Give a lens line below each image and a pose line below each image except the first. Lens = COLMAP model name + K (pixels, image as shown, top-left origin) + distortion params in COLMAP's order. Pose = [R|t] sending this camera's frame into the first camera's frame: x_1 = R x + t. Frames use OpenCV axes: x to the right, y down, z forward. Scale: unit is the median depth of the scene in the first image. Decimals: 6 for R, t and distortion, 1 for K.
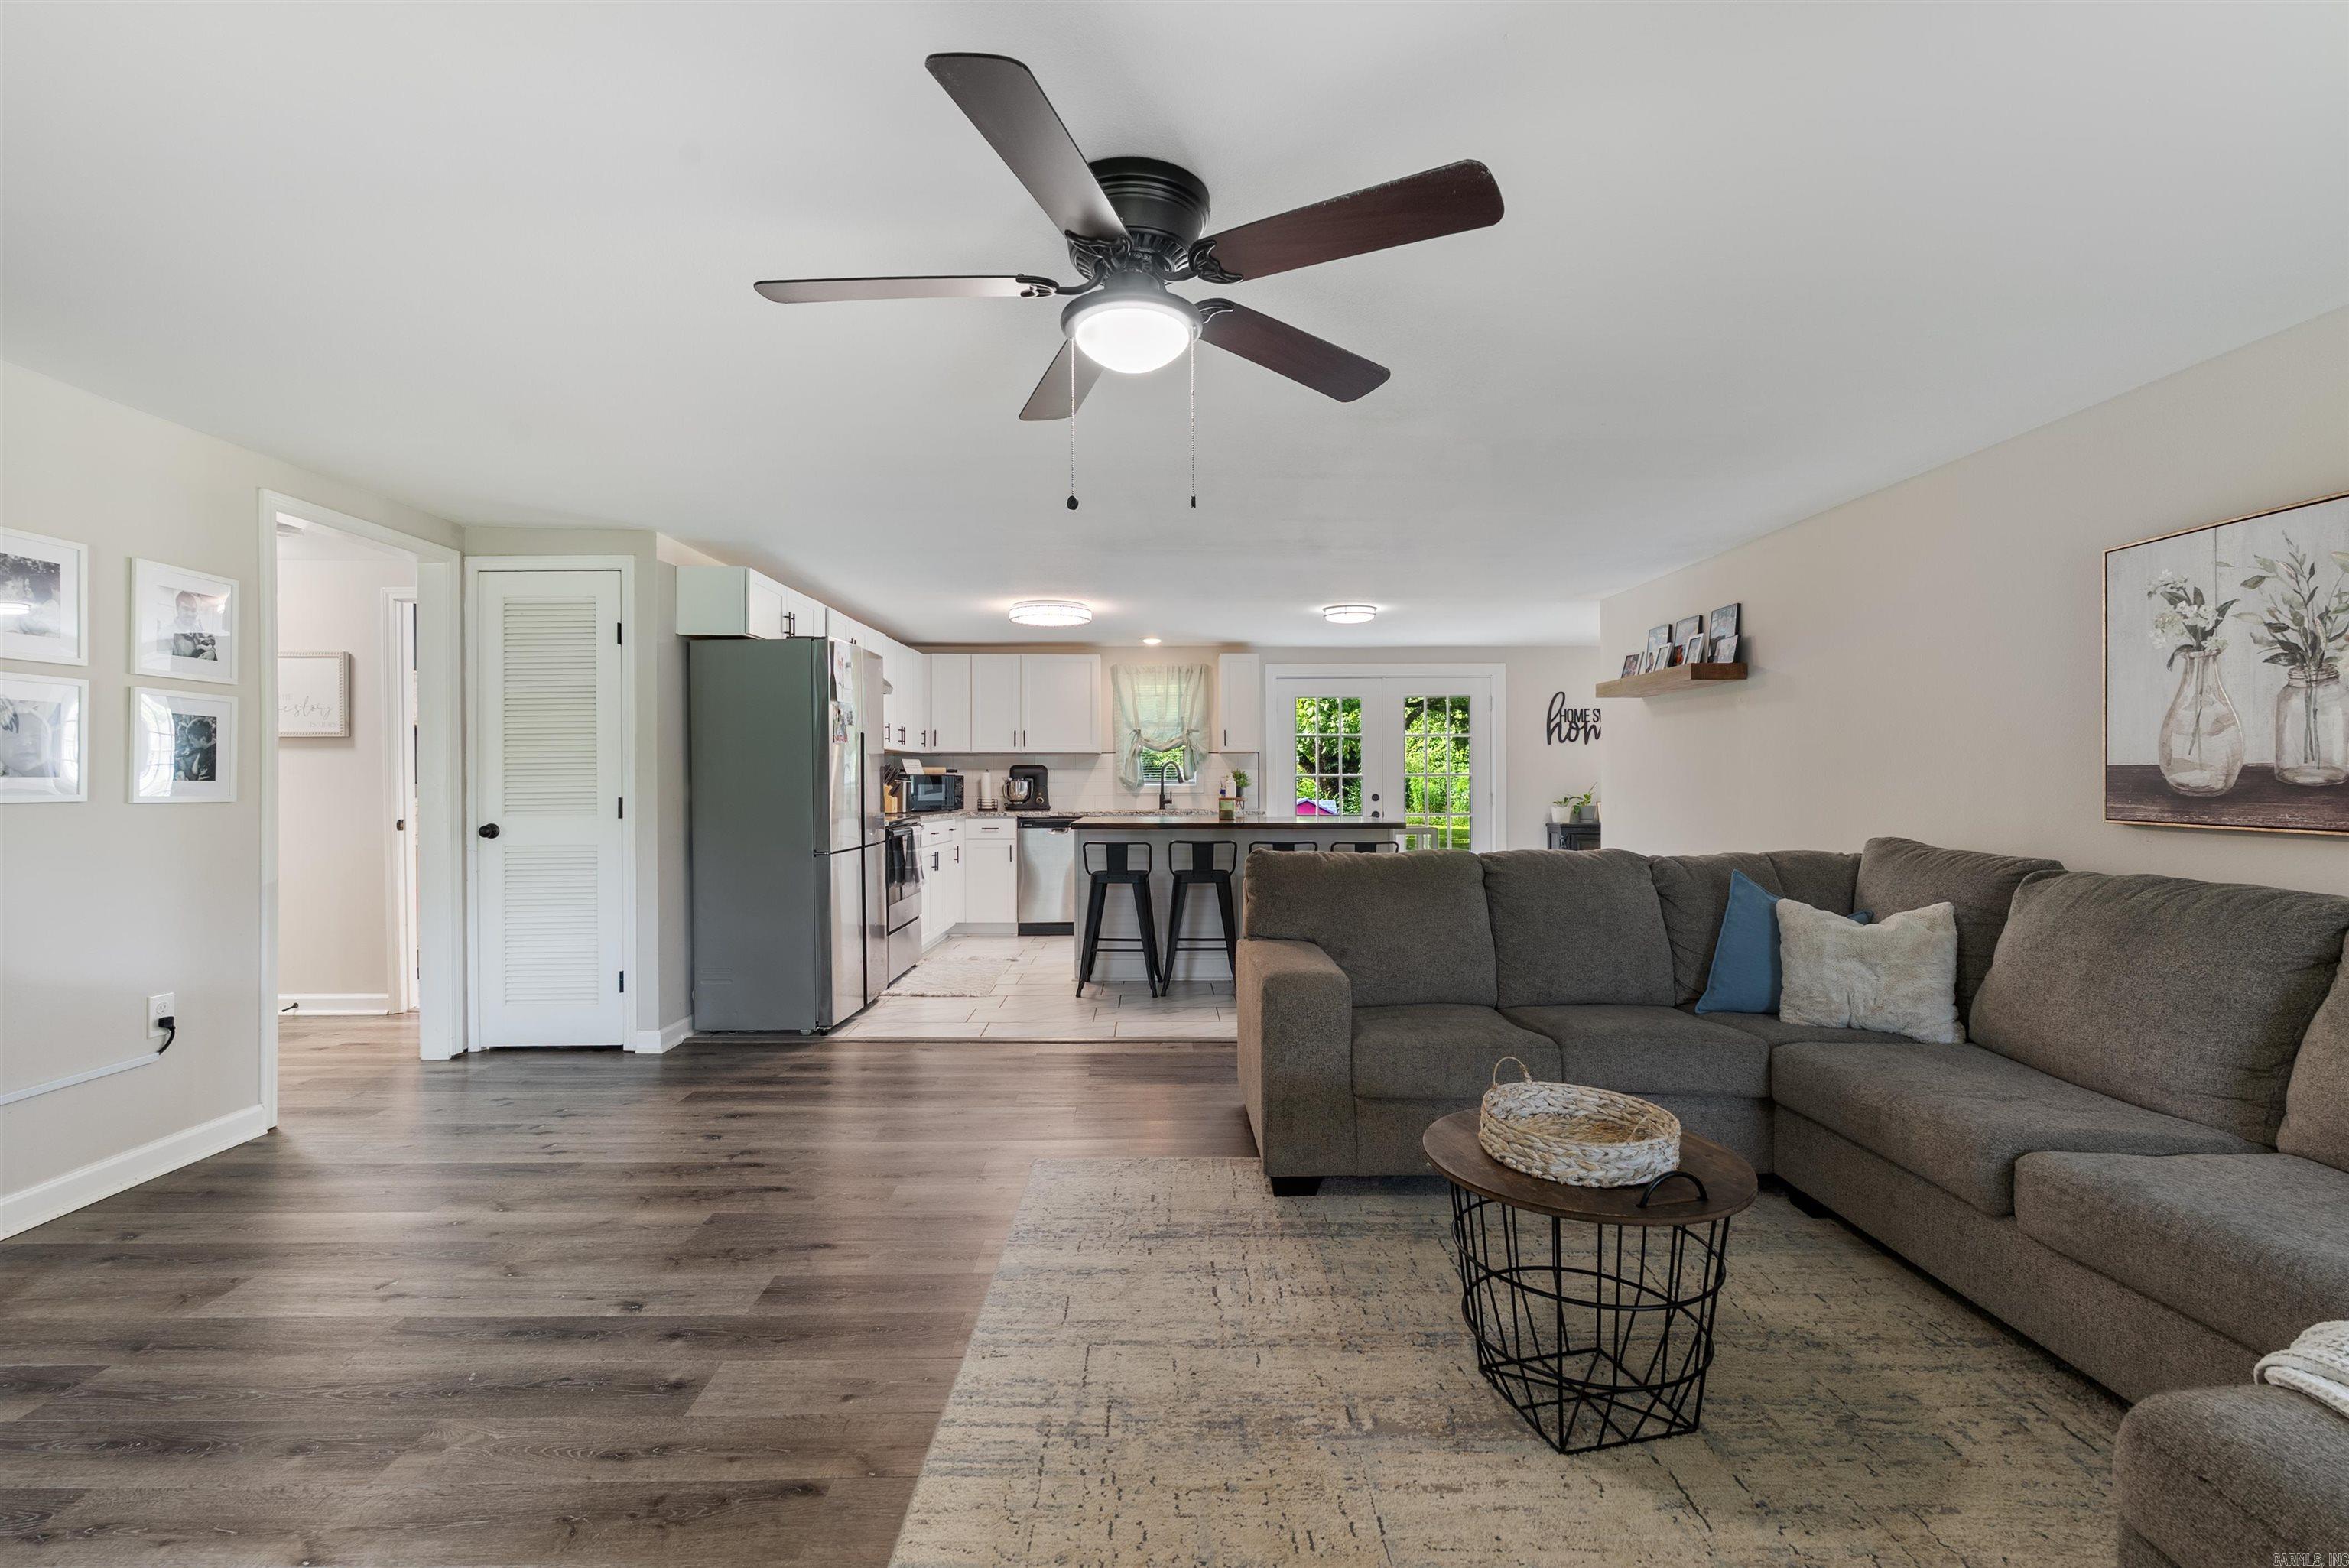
lens RADIAL K [[1035.0, 0, 1176.7], [0, 1035.0, 779.4], [0, 0, 1]] dist [-0.005743, 0.000126]
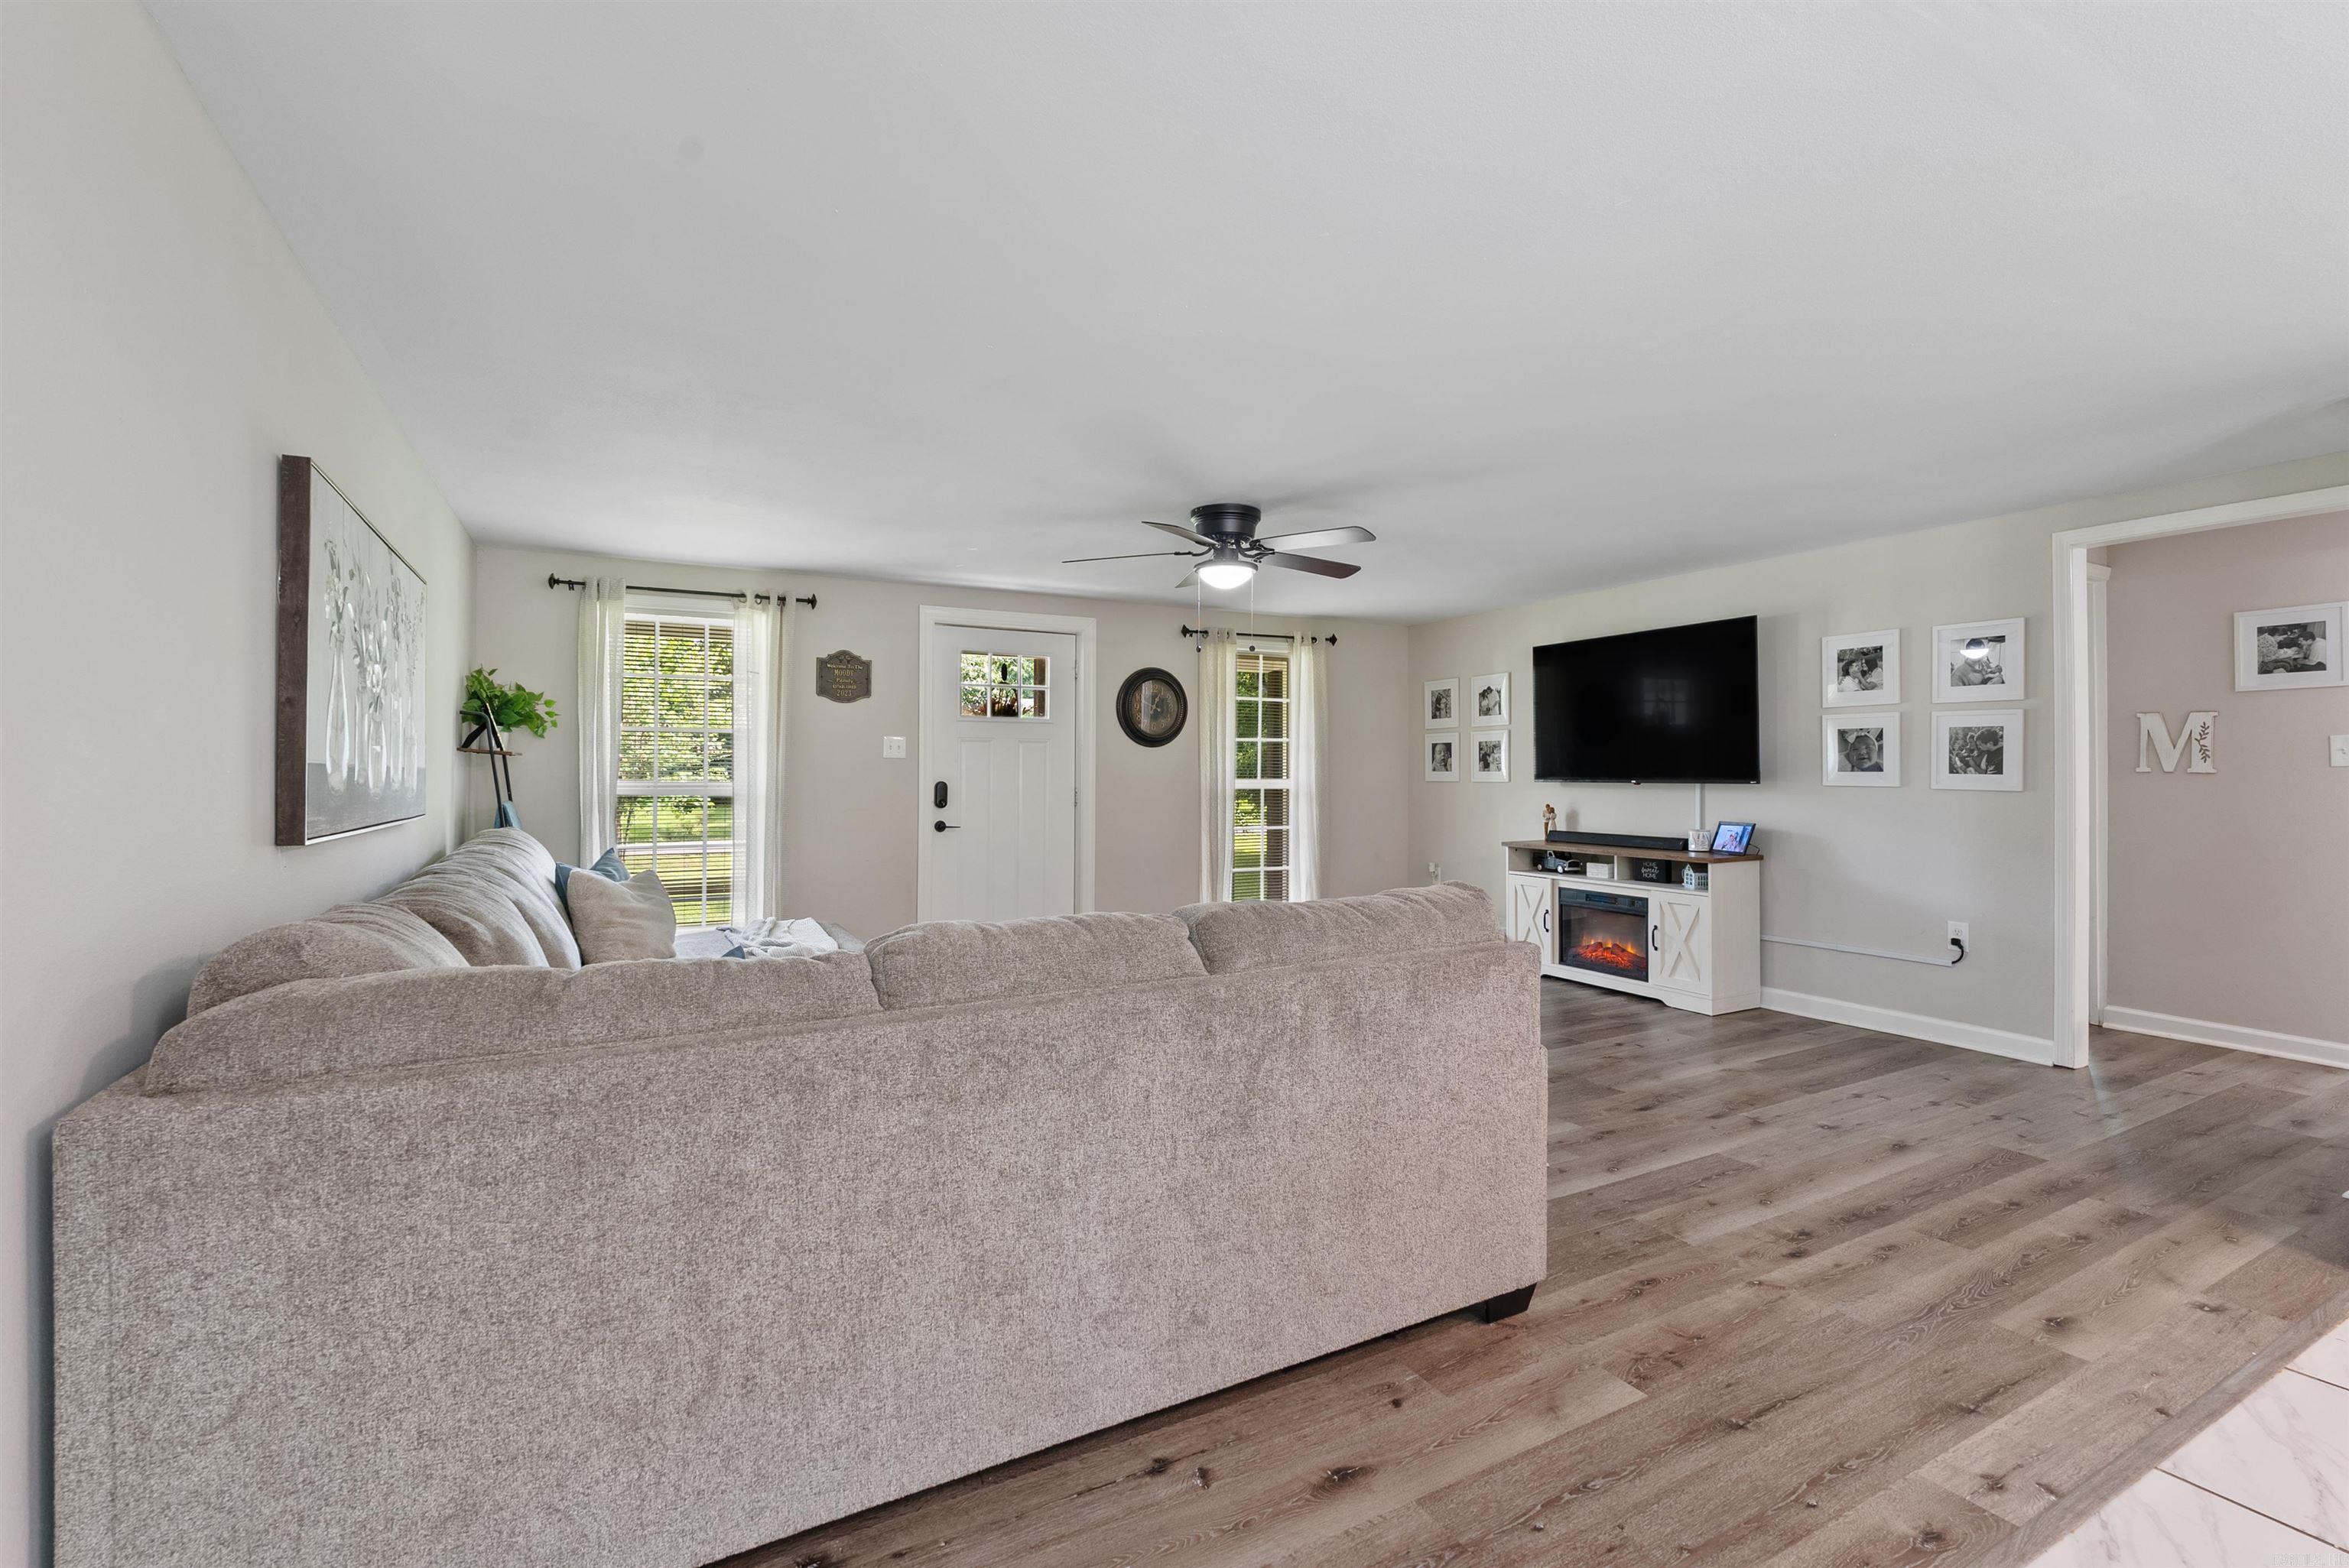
lens RADIAL K [[1042.0, 0, 1174.6], [0, 1042.0, 763.9], [0, 0, 1]] dist [-0.009903, 0.000610]
pose [[-0.888065, -0.000766, -0.459716, 0.392694], [0.001190, 0.999991, -0.003964, -0.005332], [0.459716, -0.004068, -0.888057, 1.069310]]
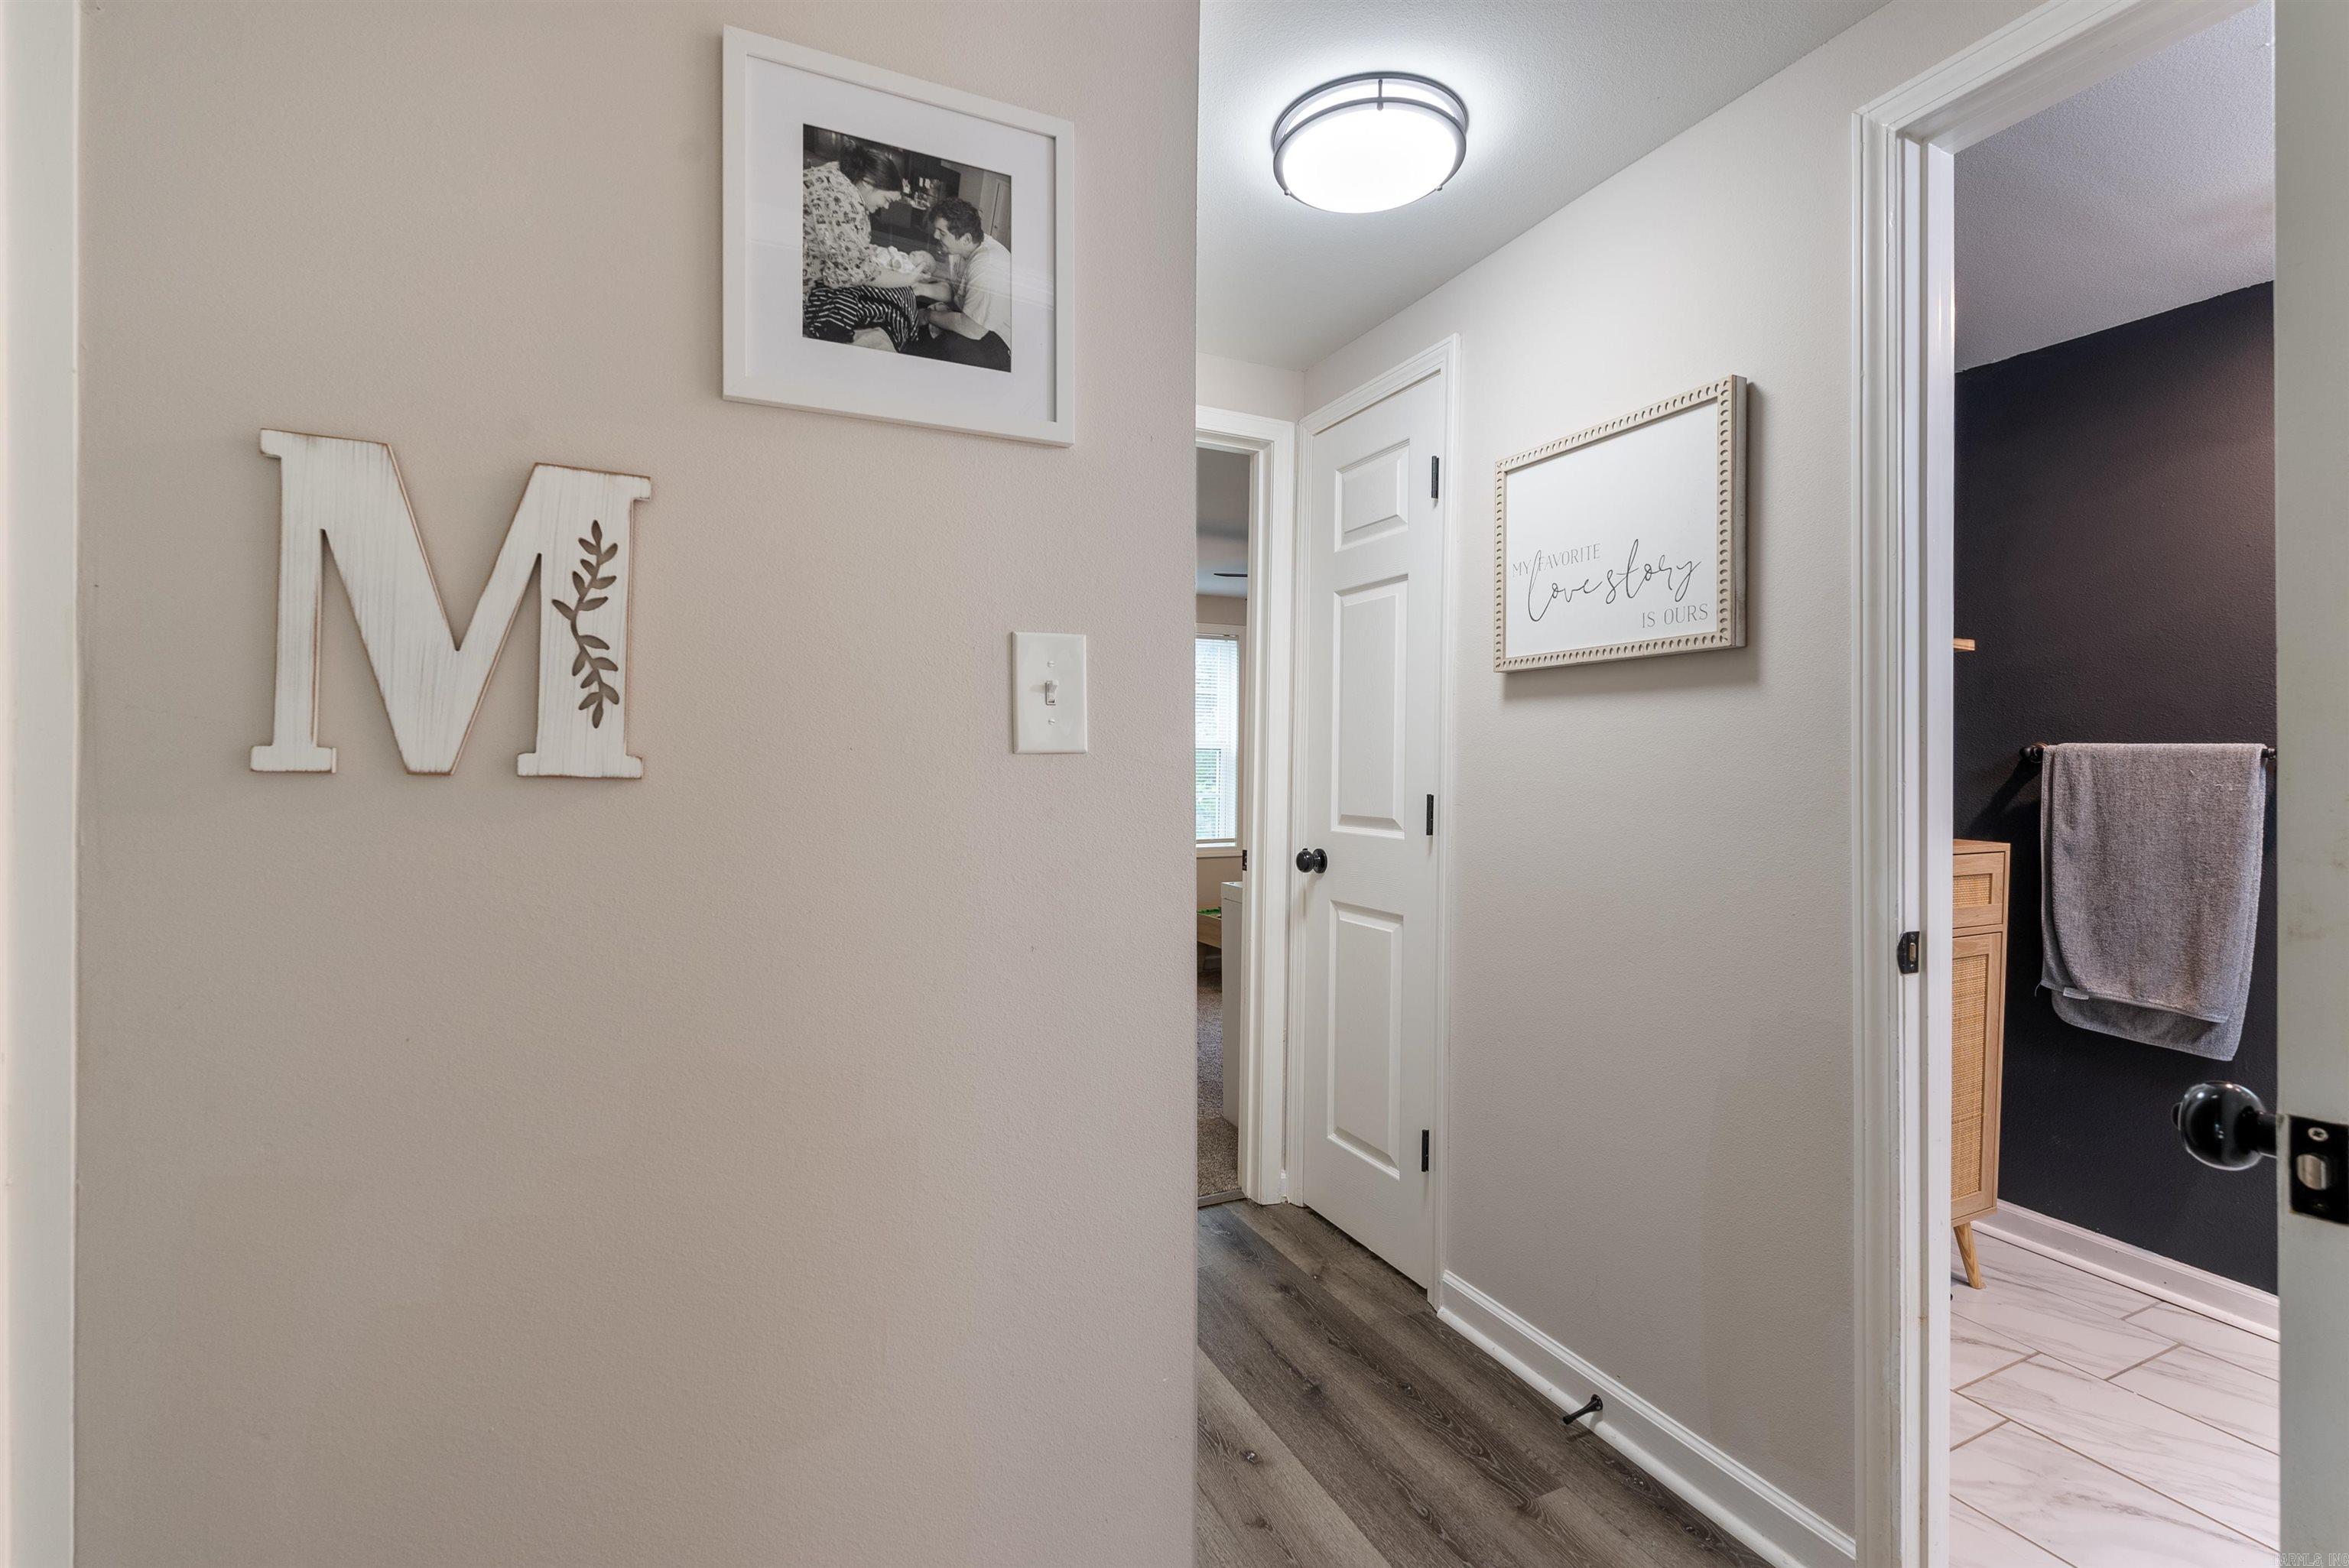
lens RADIAL K [[1040.6, 0, 1171.5], [0, 1040.6, 767.7], [0, 0, 1]] dist [-0.004639, -0.000254]
pose [[0.403006, 0.006136, -0.915177, -0.582887], [-0.011476, 0.999933, 0.001651, -0.003415], [0.915125, 0.009837, 0.403050, 0.713371]]
